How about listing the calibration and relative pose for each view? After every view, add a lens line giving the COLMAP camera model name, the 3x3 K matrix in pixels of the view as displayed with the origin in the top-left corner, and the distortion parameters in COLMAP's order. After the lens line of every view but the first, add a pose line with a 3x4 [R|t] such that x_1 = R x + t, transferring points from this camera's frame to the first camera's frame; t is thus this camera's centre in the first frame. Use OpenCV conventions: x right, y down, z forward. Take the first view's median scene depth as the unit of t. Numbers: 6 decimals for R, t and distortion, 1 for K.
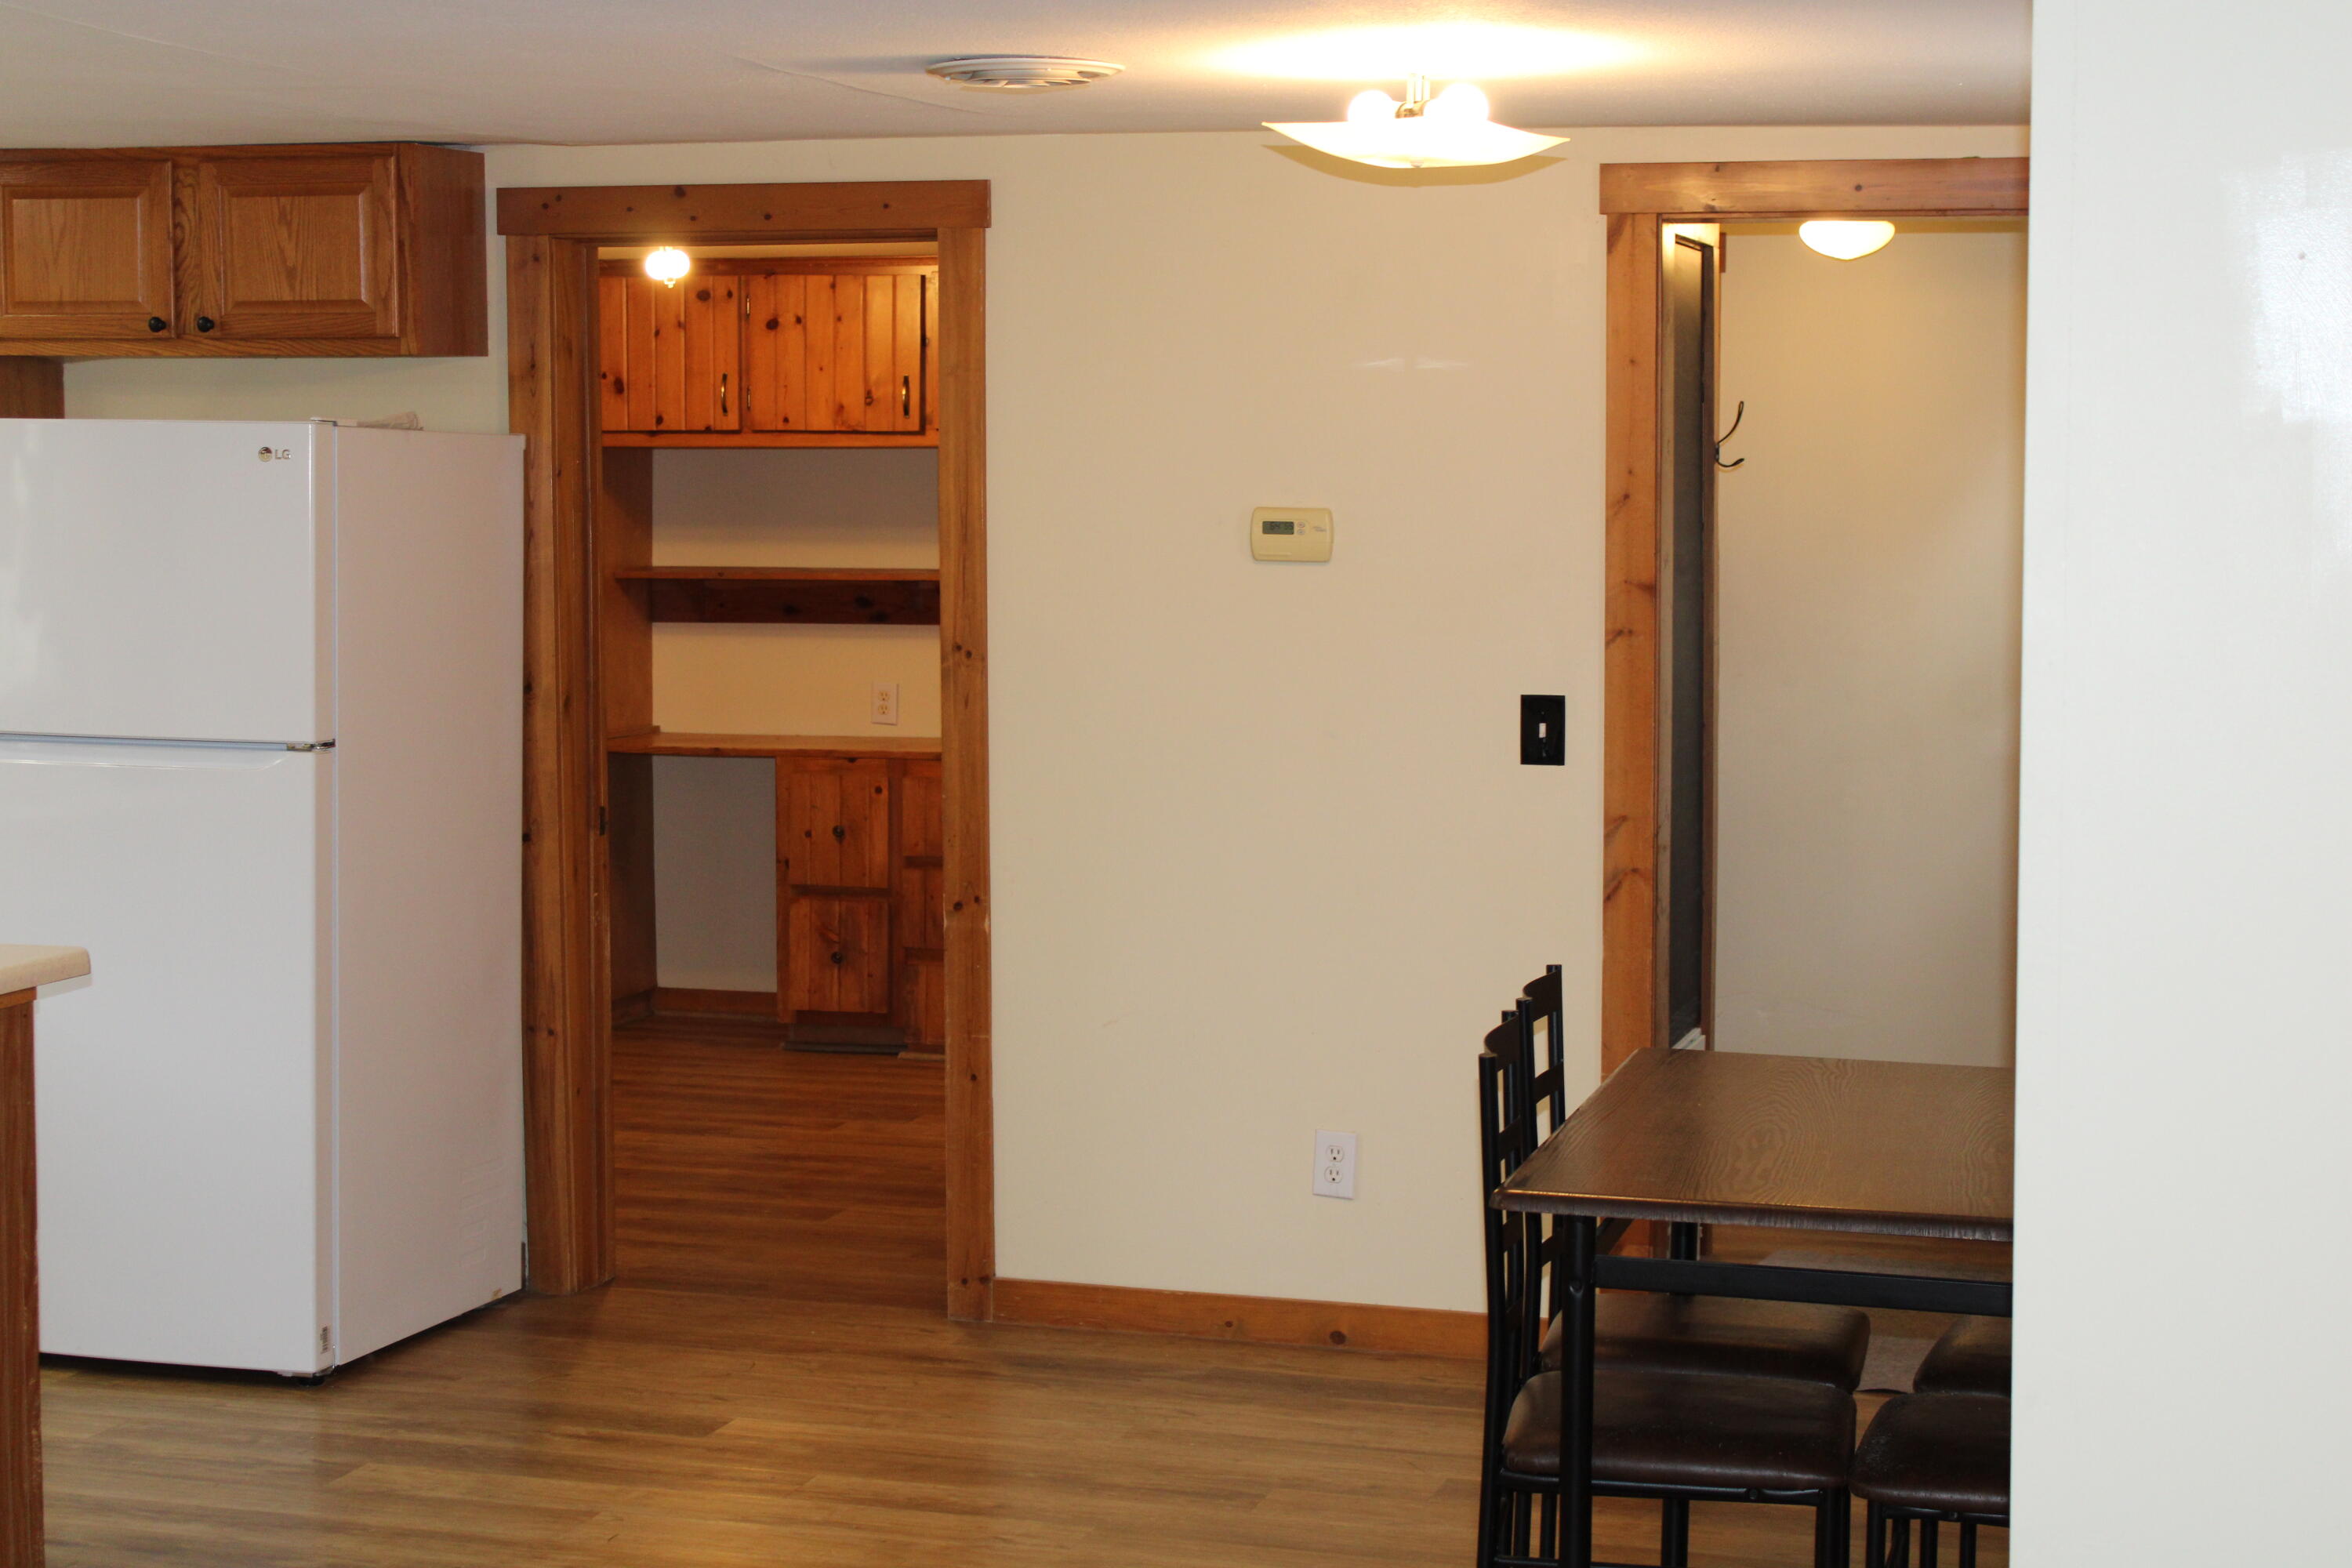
lens RADIAL K [[3731.1, 0, 1178.3], [0, 3731.1, 783.5], [0, 0, 1]] dist [0.006201, 0.000000]
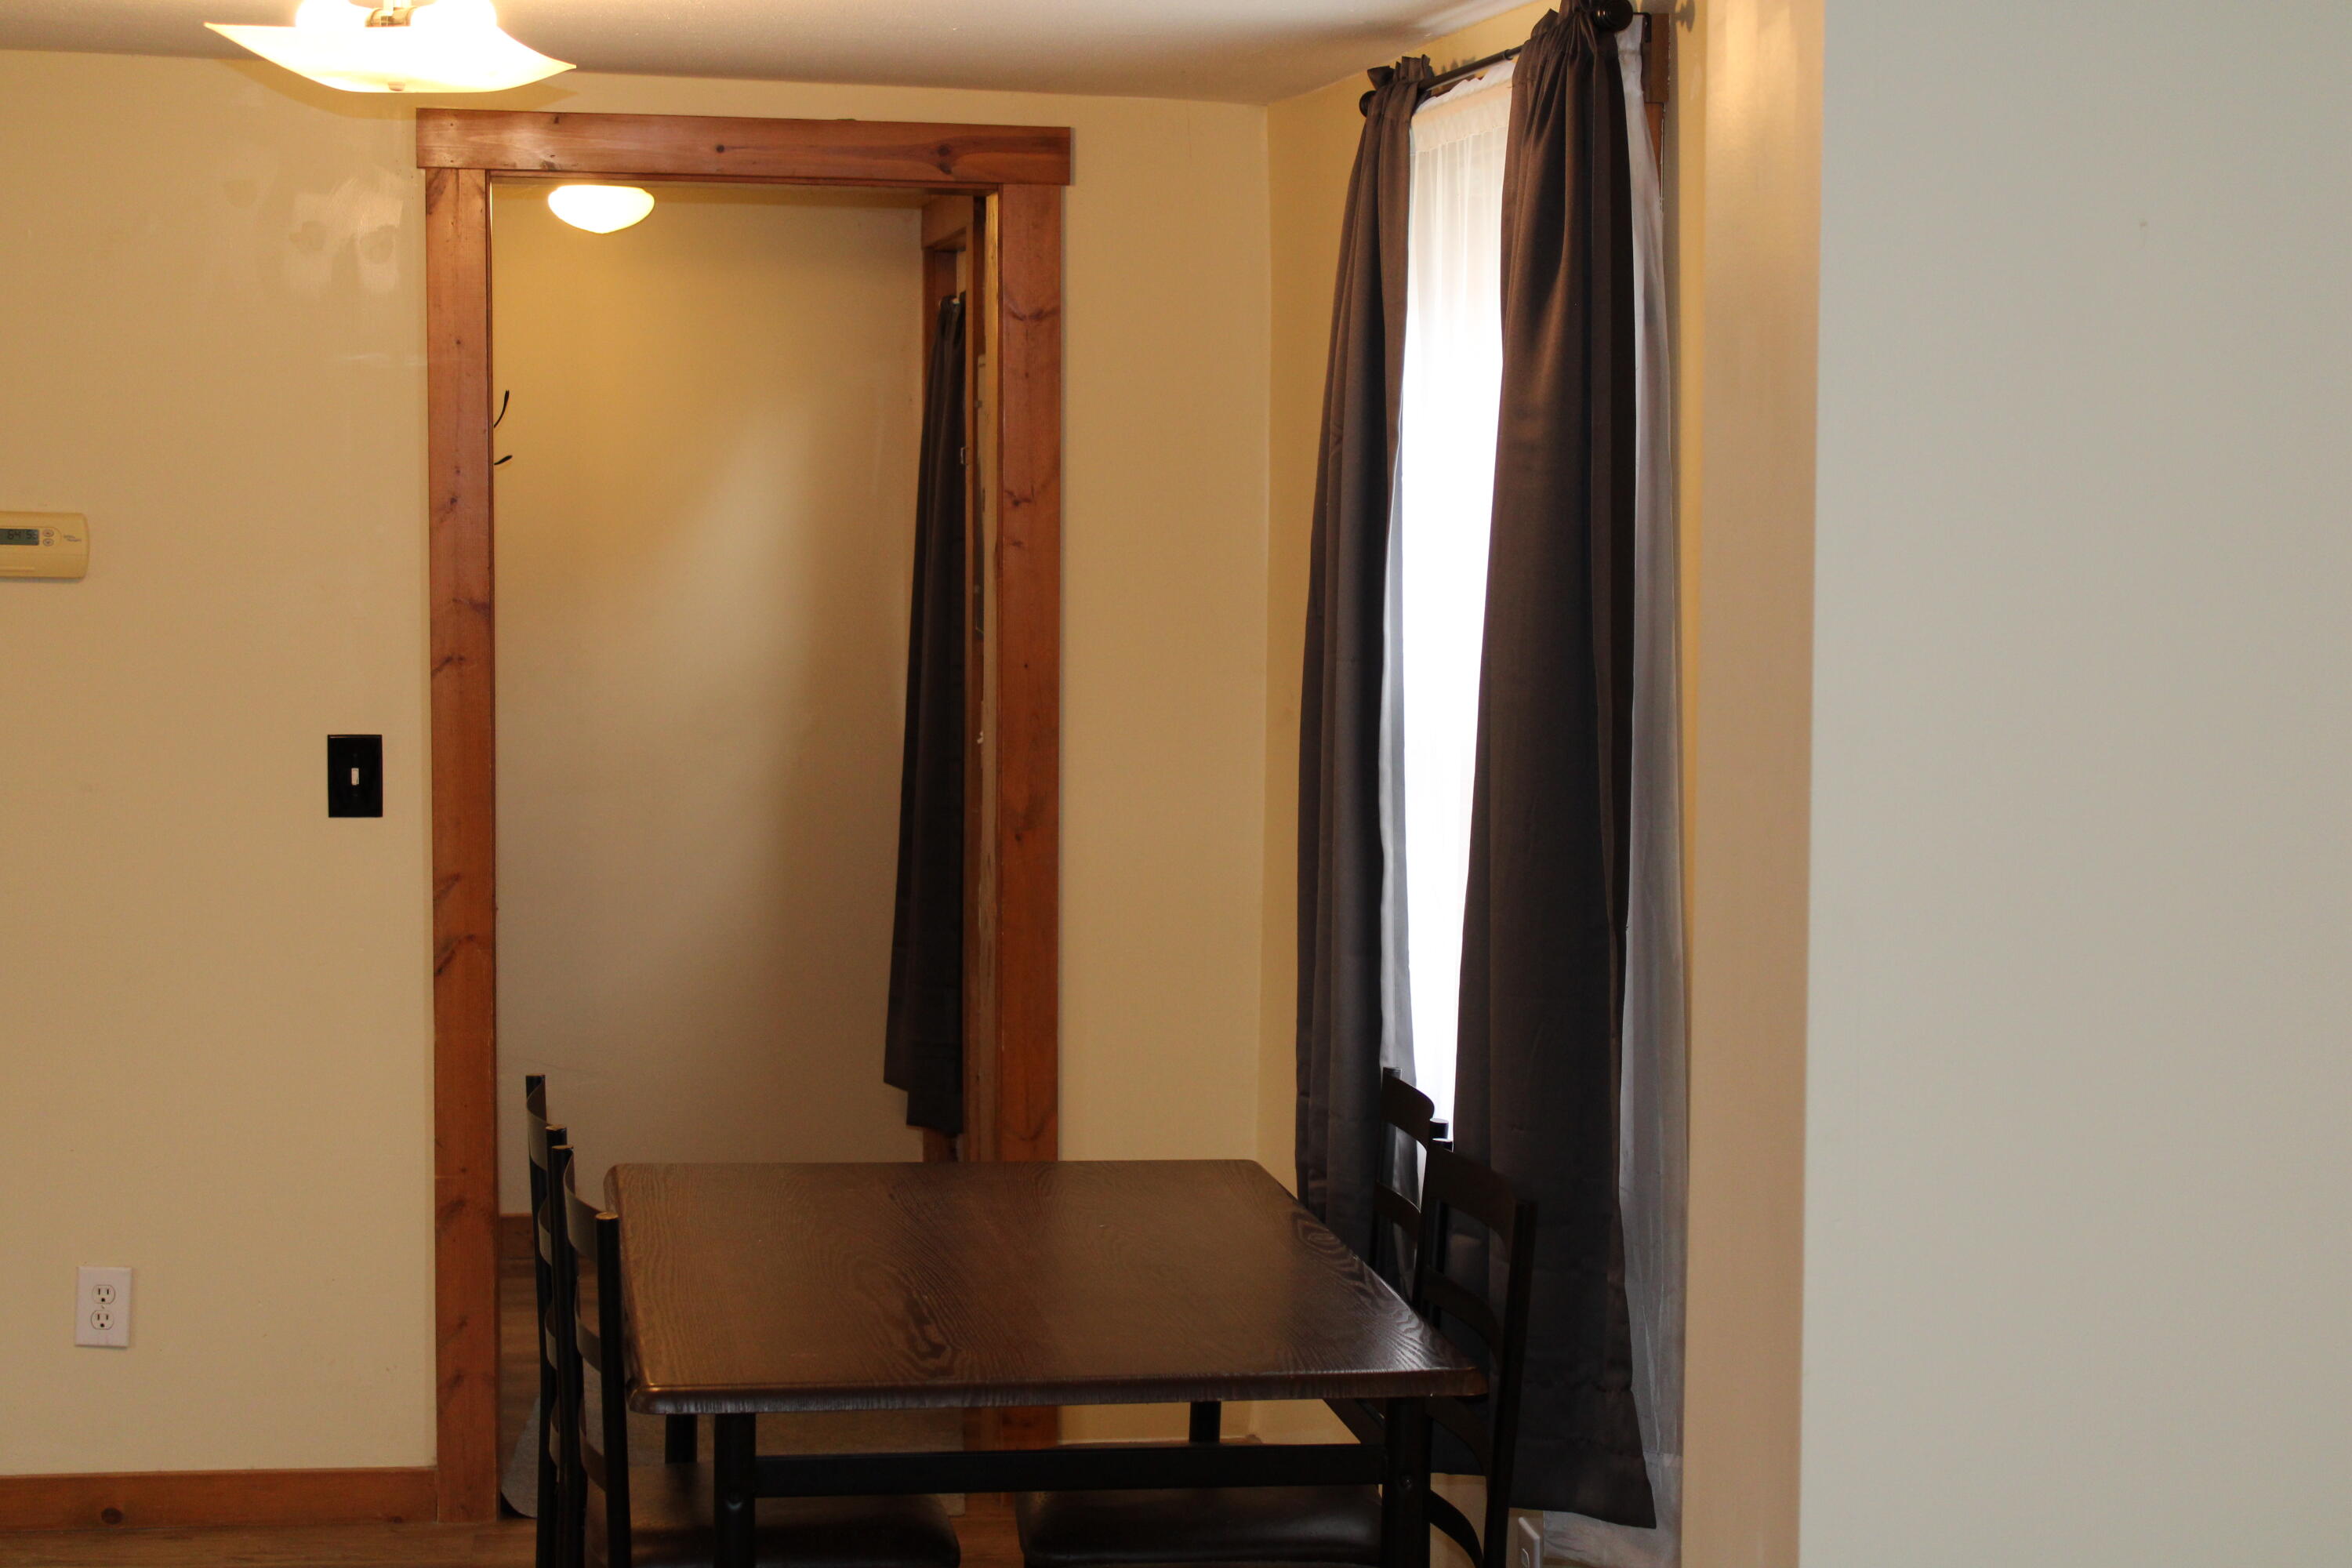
lens RADIAL K [[3731.1, 0, 1173.9], [0, 3731.1, 783.5], [0, 0, 1]] dist [0.006201, 0.000000]
pose [[0.908014, -0.029432, 0.417905, -0.087955], [0.027935, 0.999563, 0.009699, -0.015777], [-0.418008, 0.002867, 0.908439, 0.155162]]
